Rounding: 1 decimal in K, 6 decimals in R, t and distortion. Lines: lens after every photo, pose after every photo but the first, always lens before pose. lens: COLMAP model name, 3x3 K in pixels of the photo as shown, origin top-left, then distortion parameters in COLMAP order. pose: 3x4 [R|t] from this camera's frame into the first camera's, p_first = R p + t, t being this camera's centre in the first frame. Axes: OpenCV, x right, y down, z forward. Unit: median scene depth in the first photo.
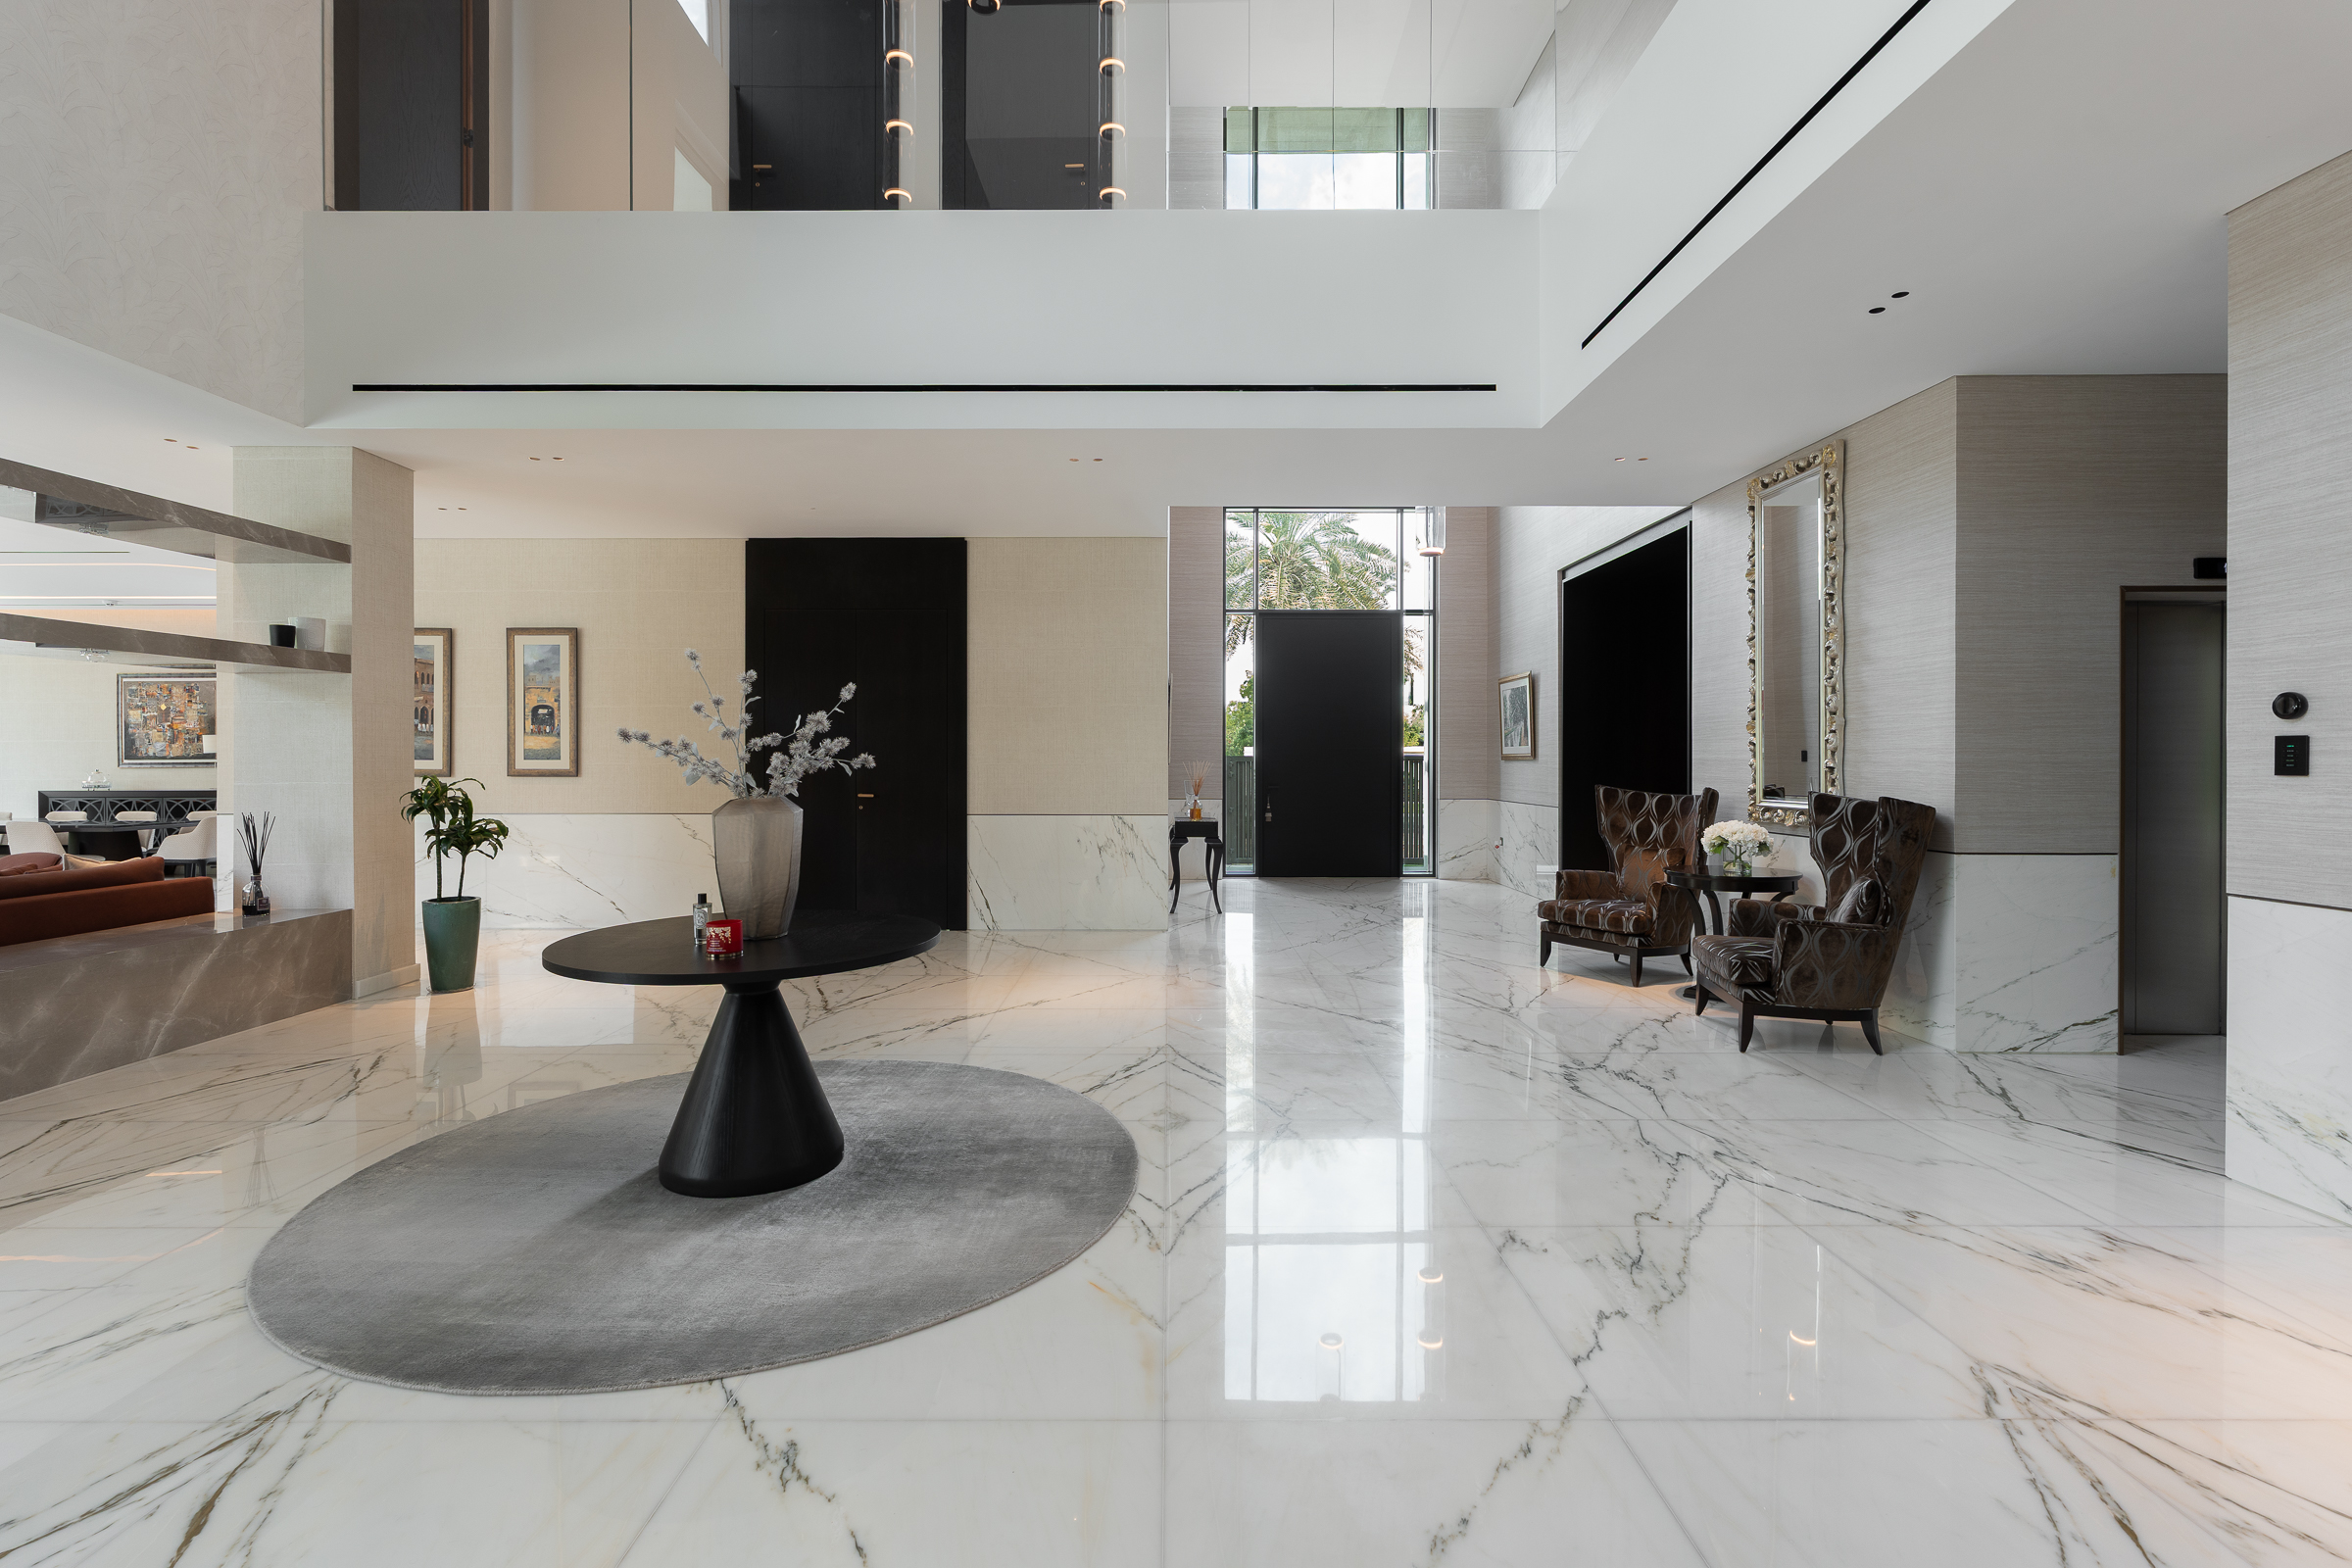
lens RADIAL K [[1083.6, 0, 1170.4], [0, 1083.6, 753.9], [0, 0, 1]] dist [-0.001349, 0.000179]
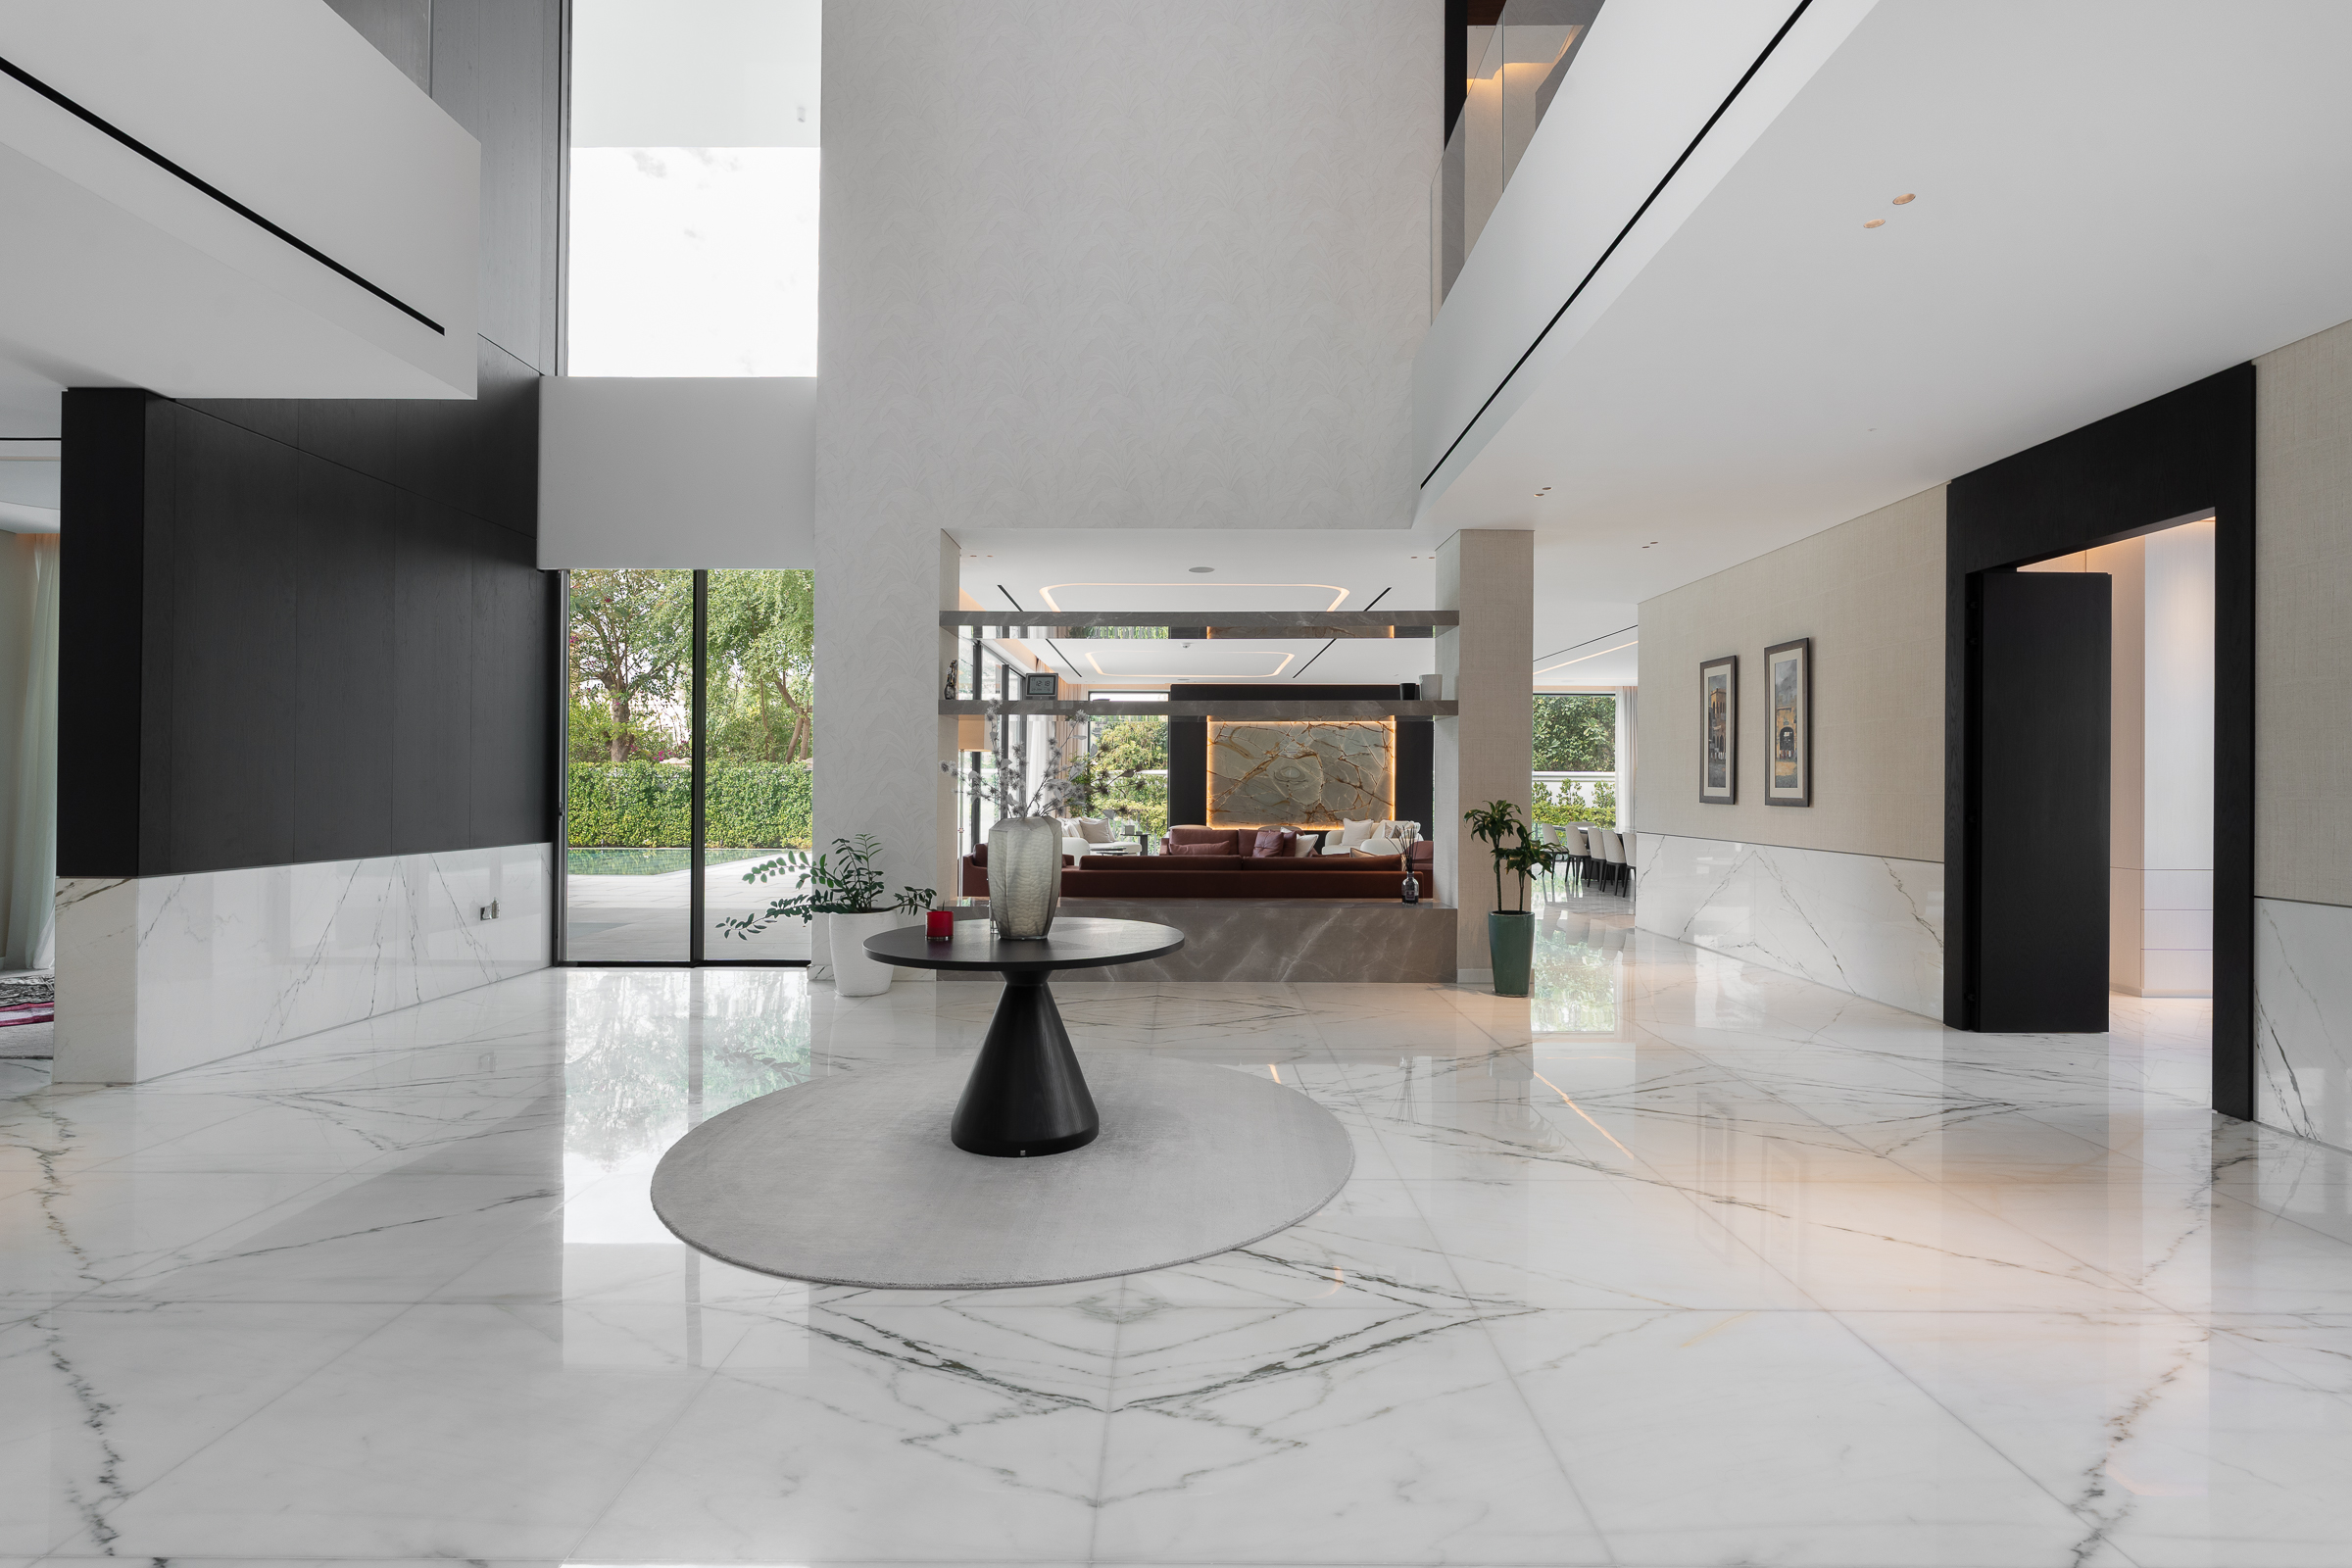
lens RADIAL K [[1079.1, 0, 1185.3], [0, 1079.1, 786.9], [0, 0, 1]] dist [-0.004278, 0.000931]
pose [[0.000145, 0.002911, -0.999996, 0.326347], [0.001968, 0.999994, 0.002912, 0.001204], [0.999998, -0.001969, 0.000139, 0.494869]]
